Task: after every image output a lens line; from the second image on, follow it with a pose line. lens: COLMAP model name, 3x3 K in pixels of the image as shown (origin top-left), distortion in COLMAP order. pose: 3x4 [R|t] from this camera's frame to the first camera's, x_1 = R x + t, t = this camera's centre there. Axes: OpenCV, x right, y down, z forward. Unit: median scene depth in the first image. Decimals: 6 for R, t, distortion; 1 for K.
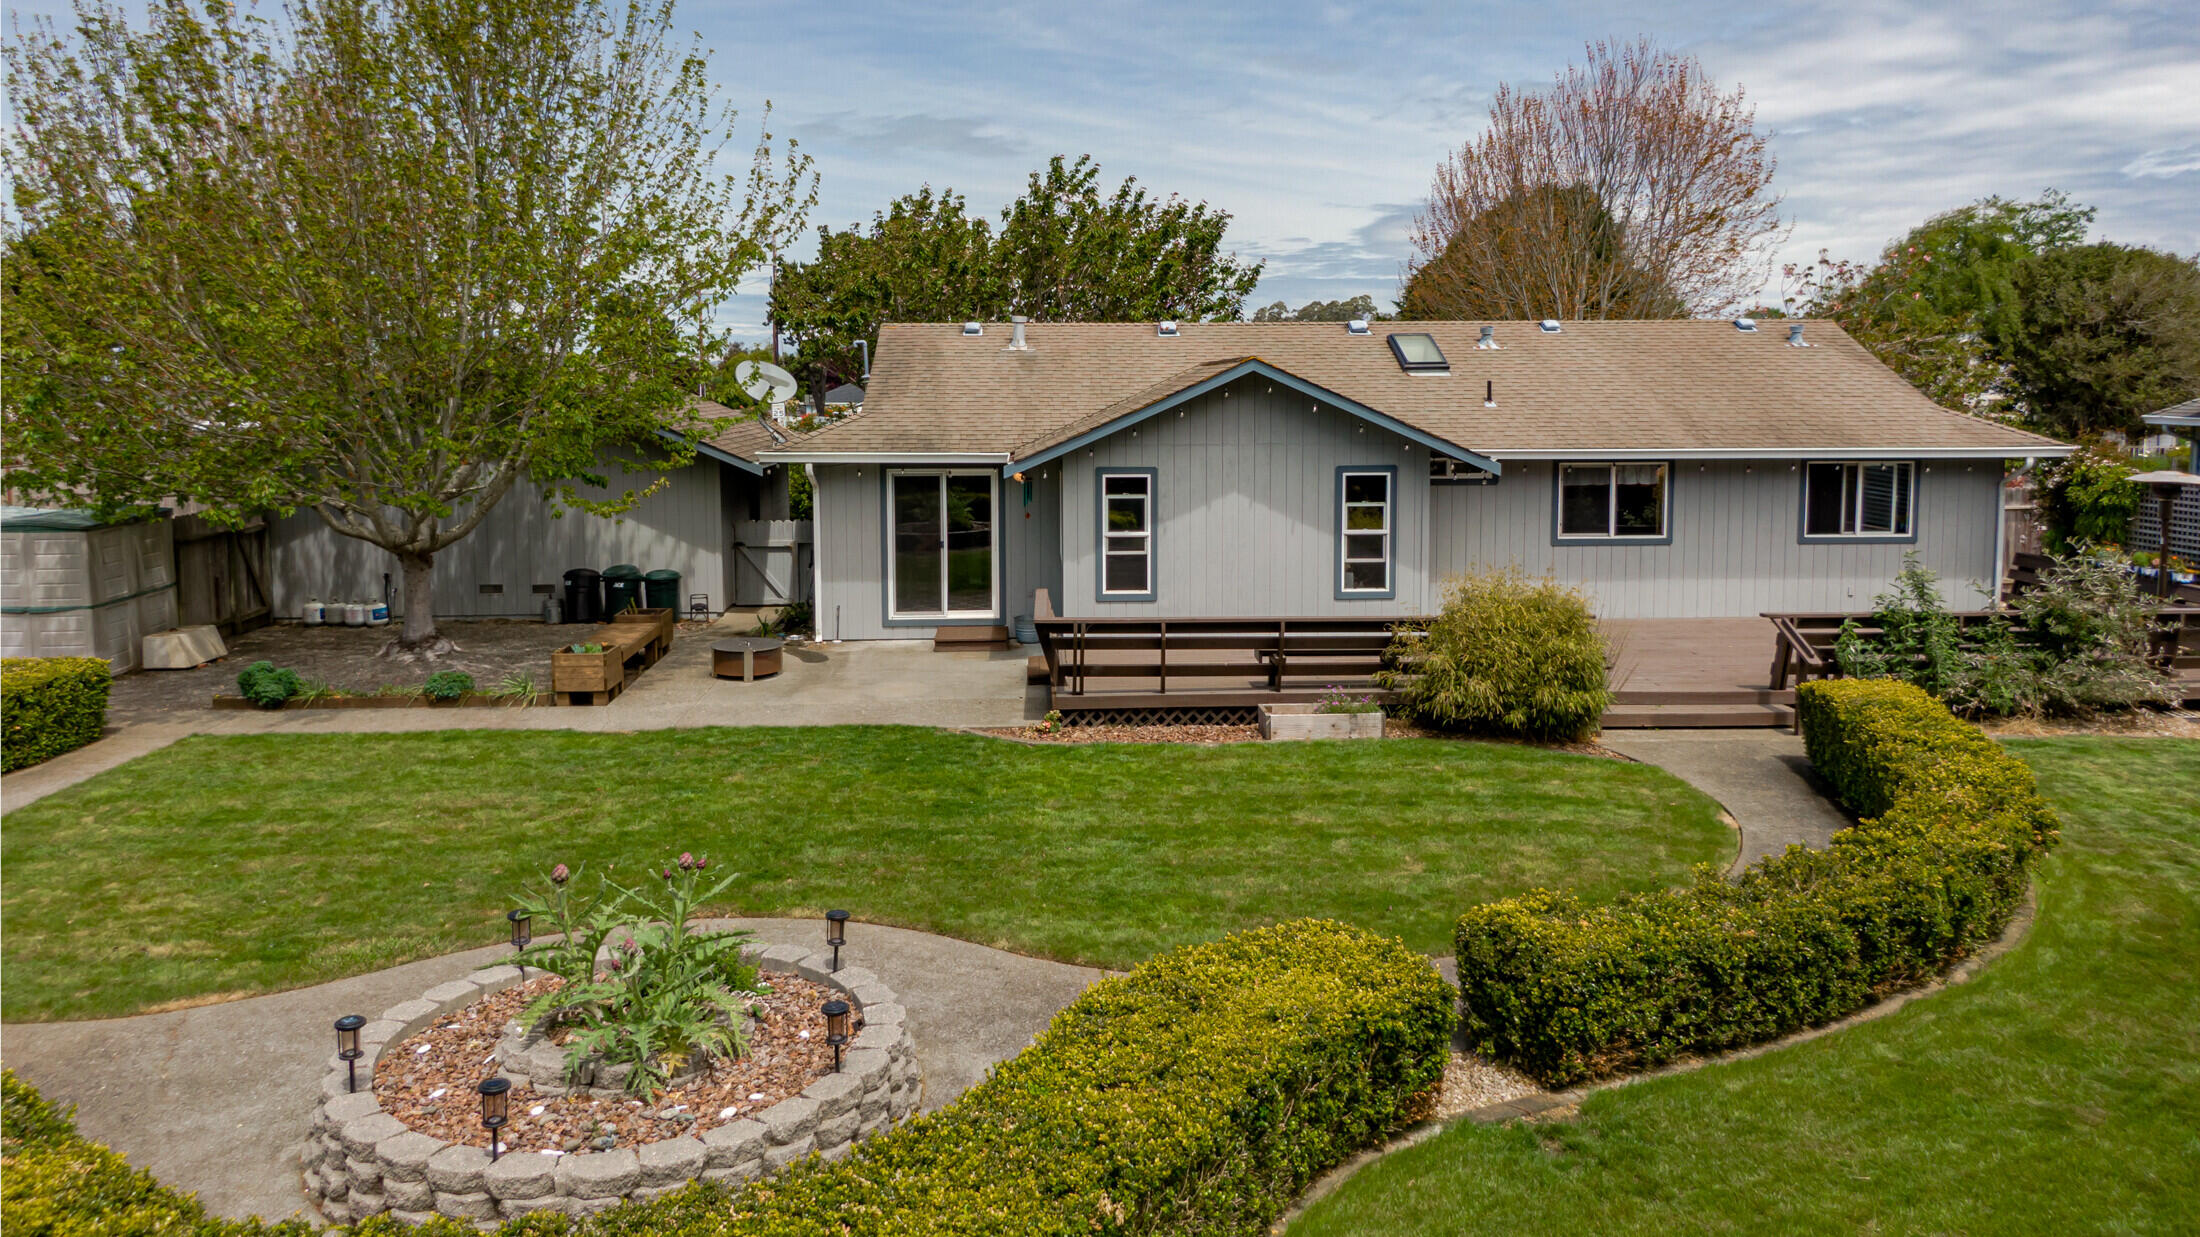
lens RADIAL K [[1604.7, 0, 1139.0], [0, 1604.7, 615.0], [0, 0, 1]] dist [-0.004495, -0.002431]
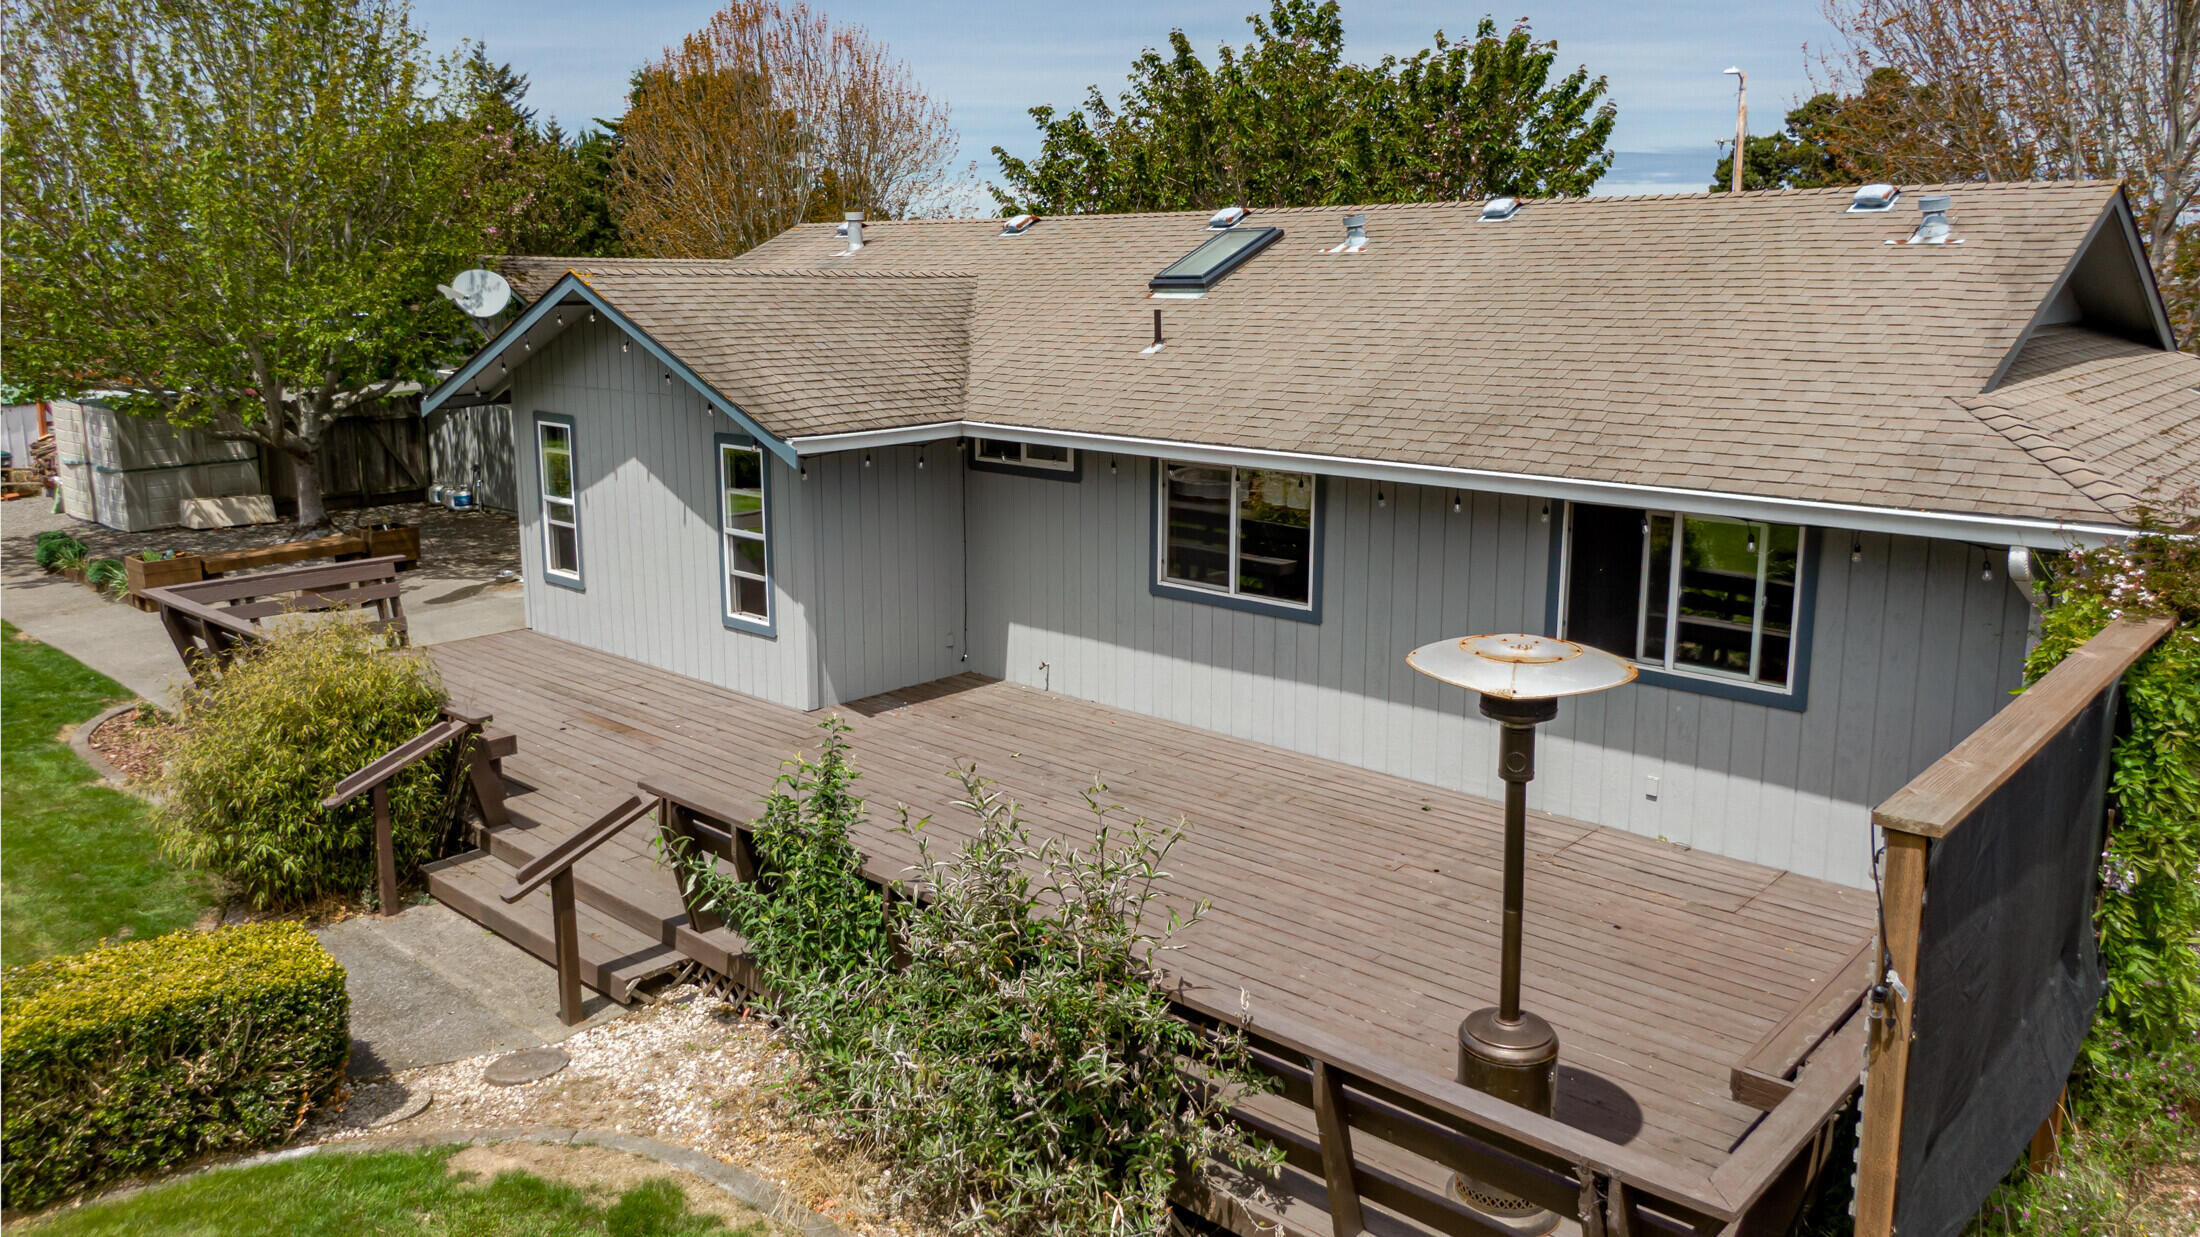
lens RADIAL K [[1568.8, 0, 1100.0], [0, 1568.8, 618.5], [0, 0, 1]] dist [0.004986, 0.001242]
pose [[0.712074, 0.161925, -0.683177, 0.689388], [-0.113022, 0.986788, 0.116083, -0.107042], [0.692947, -0.005446, 0.720968, 0.581024]]
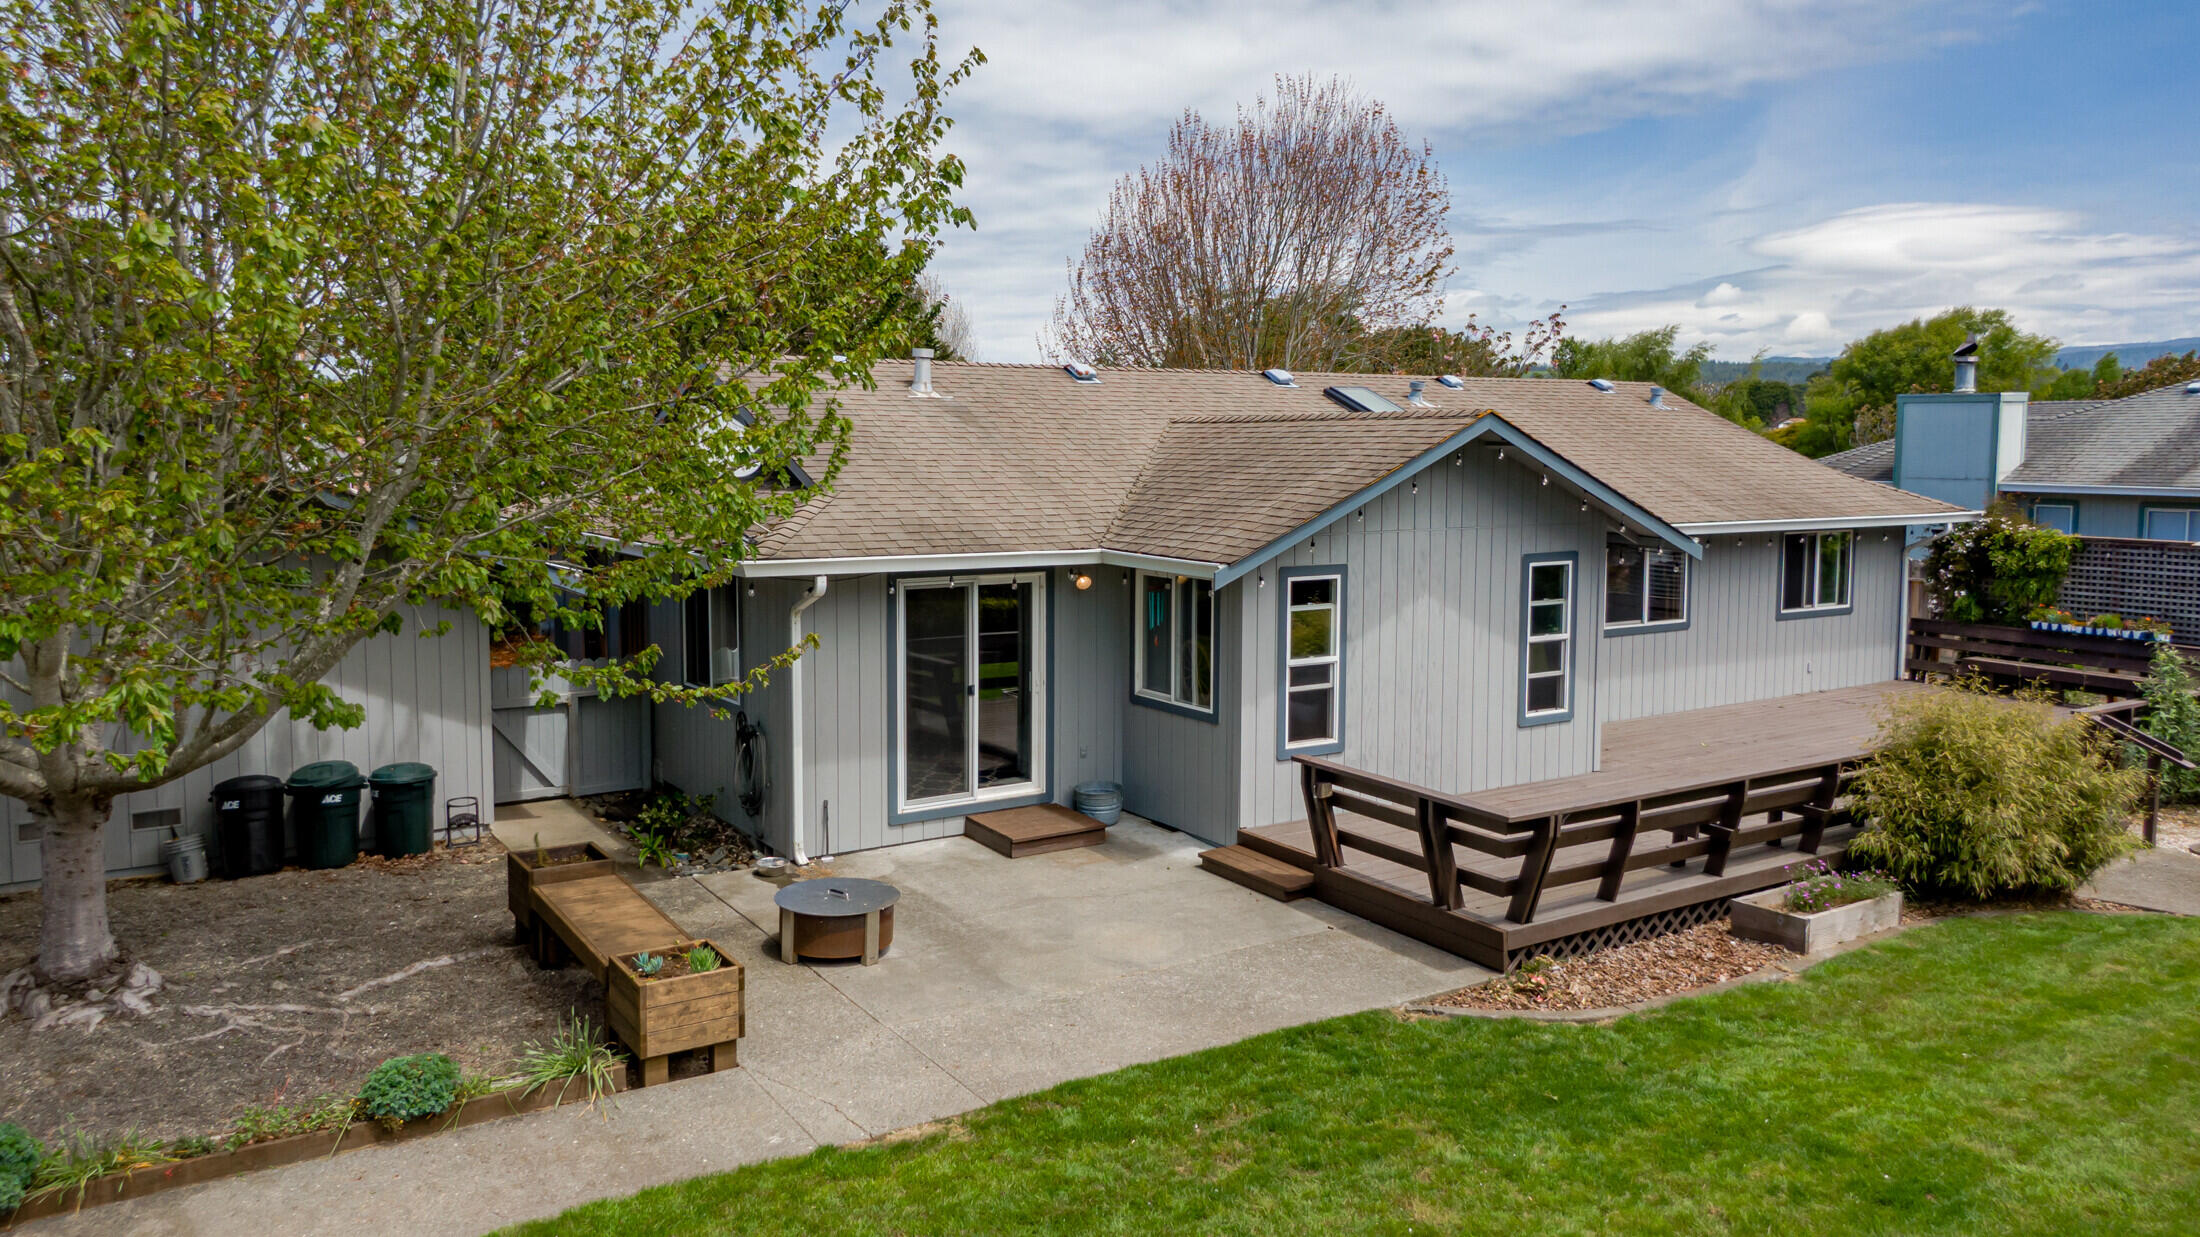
lens RADIAL K [[1604.7, 0, 1139.0], [0, 1604.7, 615.0], [0, 0, 1]] dist [-0.004495, -0.002431]
pose [[0.865347, -0.049097, 0.498762, -0.393961], [0.068937, 0.997391, -0.021424, -0.056814], [-0.496409, 0.052922, 0.866474, 0.404743]]
